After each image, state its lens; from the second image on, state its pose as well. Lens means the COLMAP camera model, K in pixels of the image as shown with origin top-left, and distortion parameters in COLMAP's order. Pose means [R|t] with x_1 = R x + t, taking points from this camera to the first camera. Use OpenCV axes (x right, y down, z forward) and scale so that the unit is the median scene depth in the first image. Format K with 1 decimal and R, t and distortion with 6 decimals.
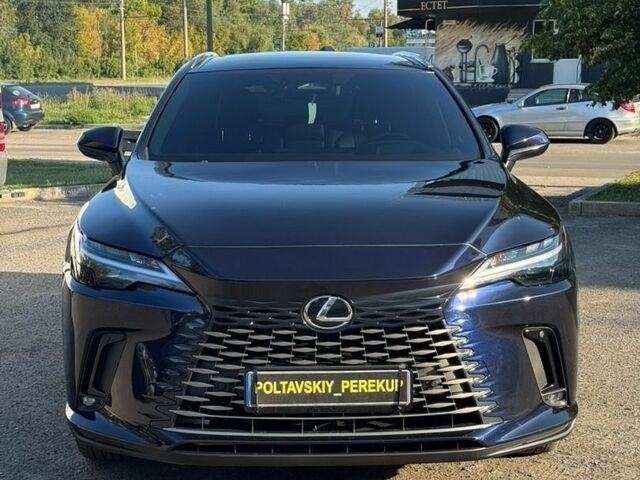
lens RADIAL K [[1212.0, 0, 320.0], [0, 1212.0, 240.0], [0, 0, 1]] dist [0.101456, 0.252100]
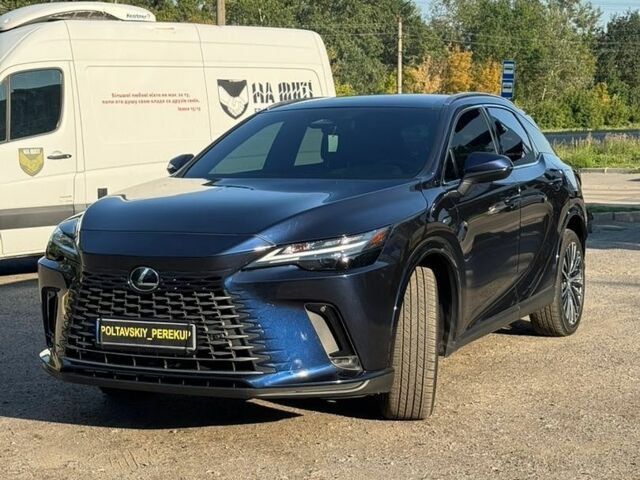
lens RADIAL K [[1212.0, 0, 320.0], [0, 1212.0, 240.0], [0, 0, 1]] dist [0.101456, 0.252100]
pose [[0.886525, 0.029581, -0.461733, 0.823141], [-0.047651, 0.998485, -0.027523, 0.043262], [0.460220, 0.046402, 0.886592, -0.147202]]
